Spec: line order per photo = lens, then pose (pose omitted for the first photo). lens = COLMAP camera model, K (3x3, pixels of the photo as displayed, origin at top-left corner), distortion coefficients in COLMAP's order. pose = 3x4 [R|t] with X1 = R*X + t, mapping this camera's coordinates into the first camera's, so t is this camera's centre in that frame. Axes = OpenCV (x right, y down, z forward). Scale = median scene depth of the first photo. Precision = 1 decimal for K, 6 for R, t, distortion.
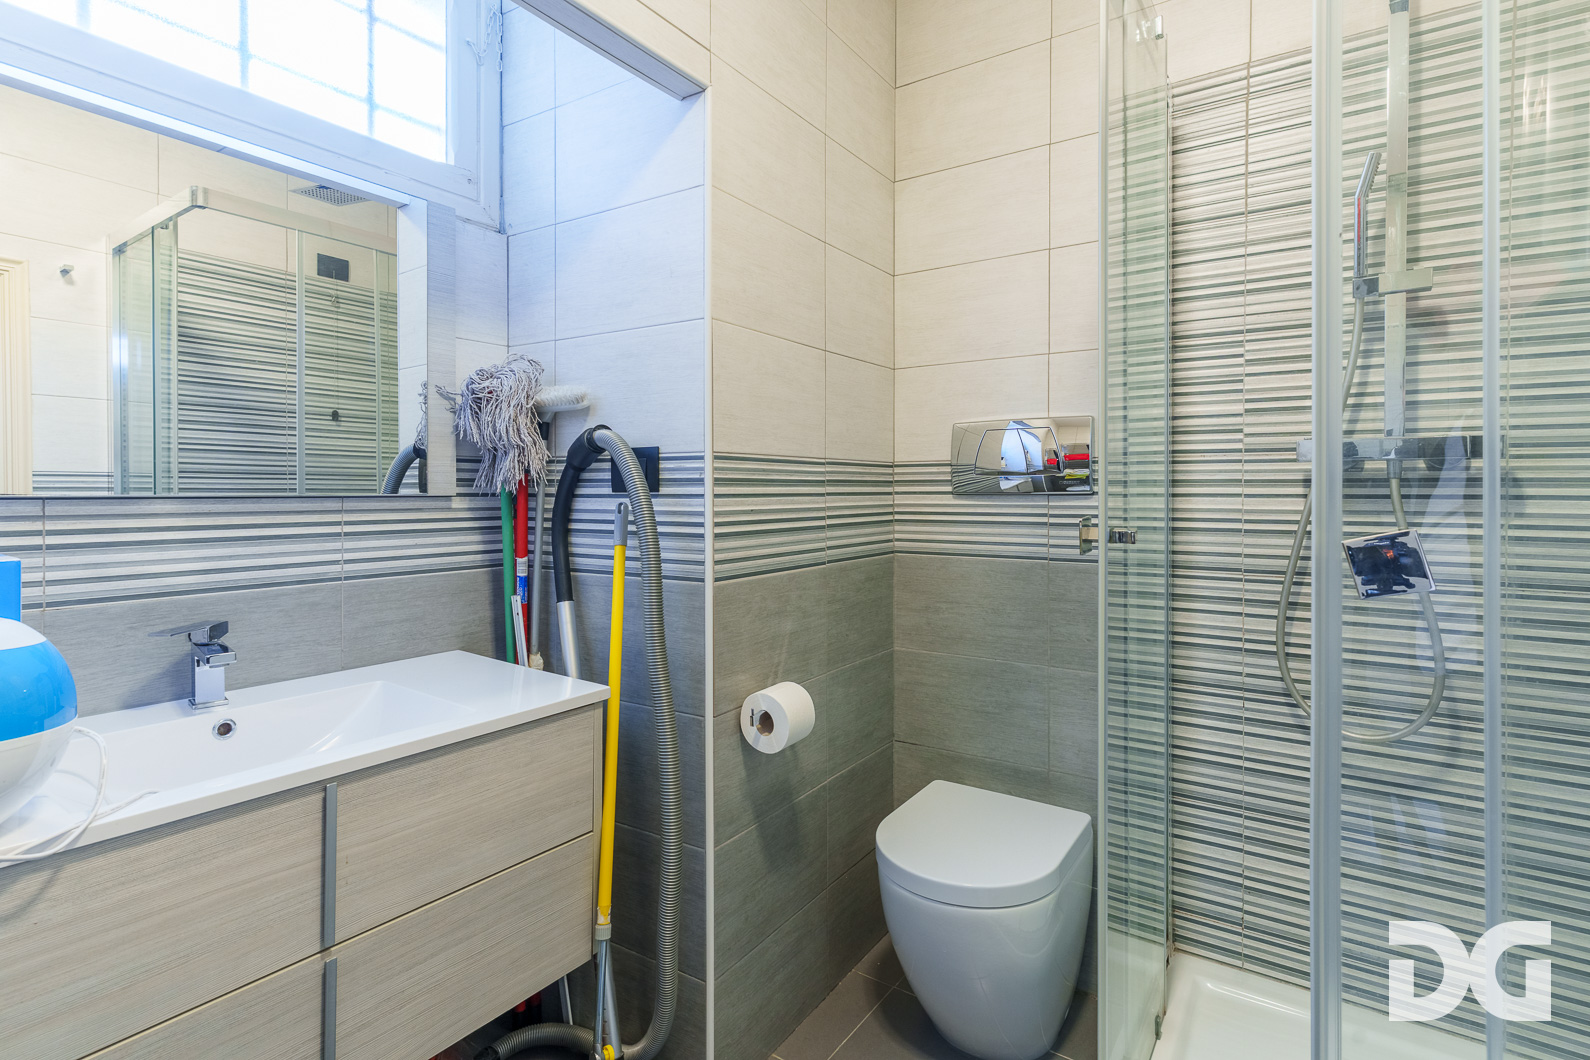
lens RADIAL K [[759.9, 0, 837.7], [0, 759.9, 506.4], [0, 0, 1]] dist [0.002018, 0.000499]
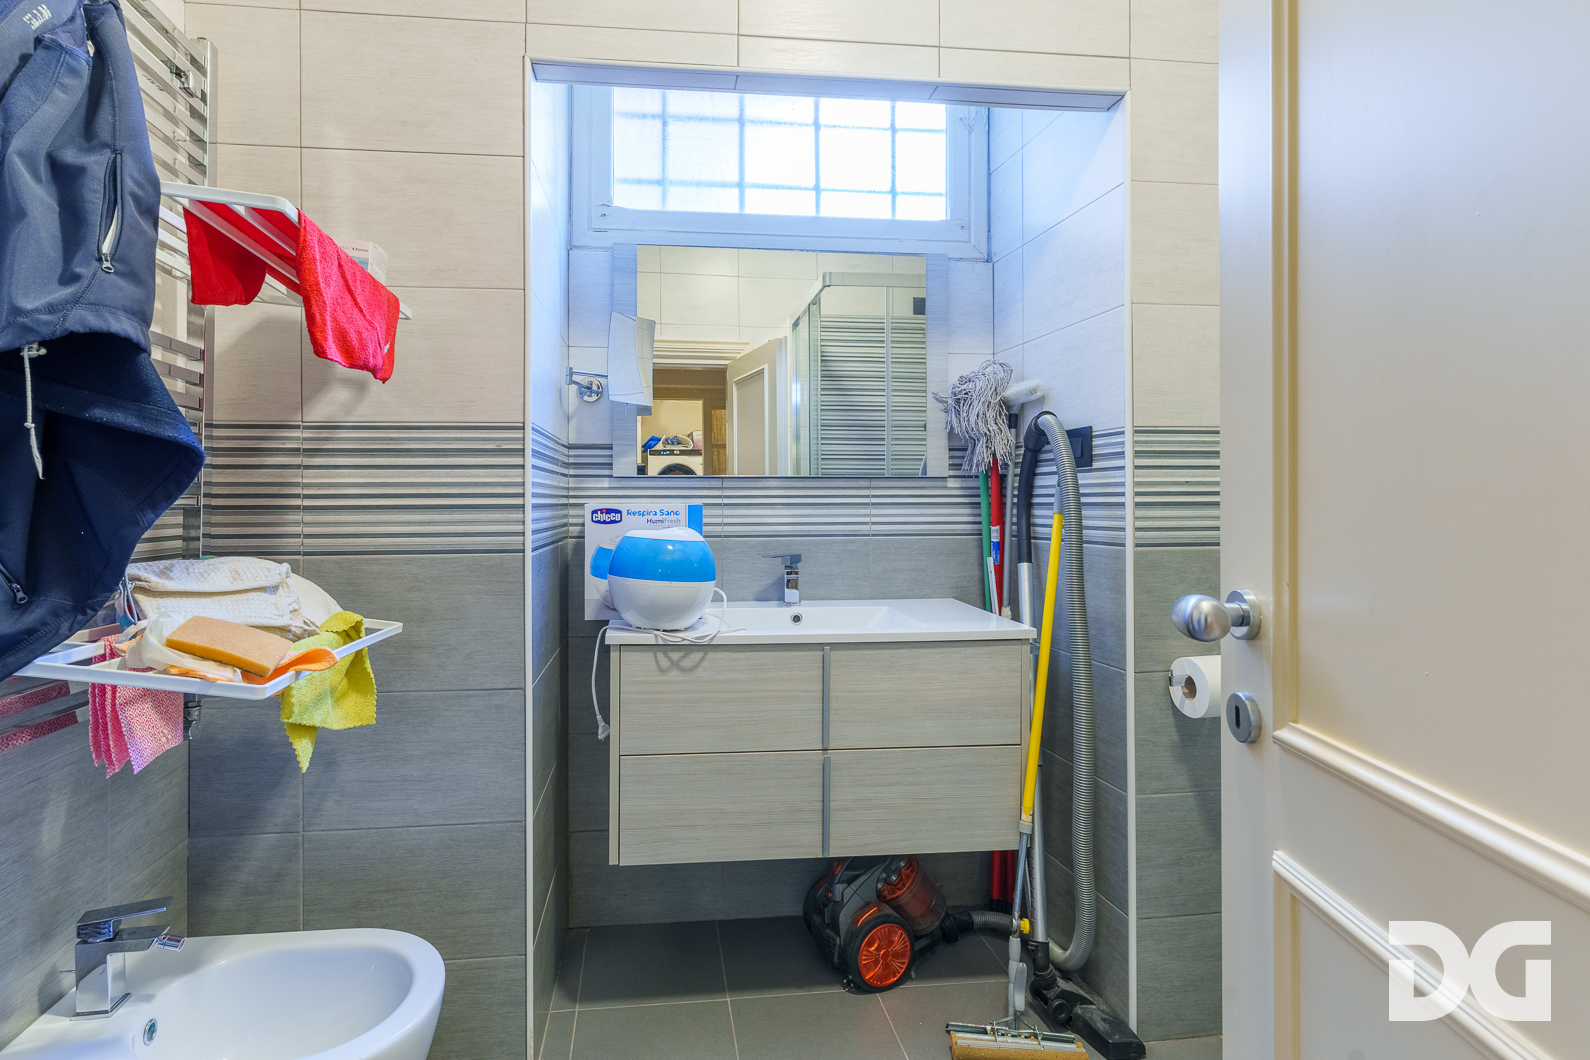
lens RADIAL K [[778.6, 0, 760.1], [0, 778.6, 514.2], [0, 0, 1]] dist [0.003623, 0.000411]
pose [[0.670403, 0.008286, -0.741951, 0.288732], [-0.004277, 0.999964, 0.007303, 0.044719], [0.741985, -0.001723, 0.670415, -0.132069]]
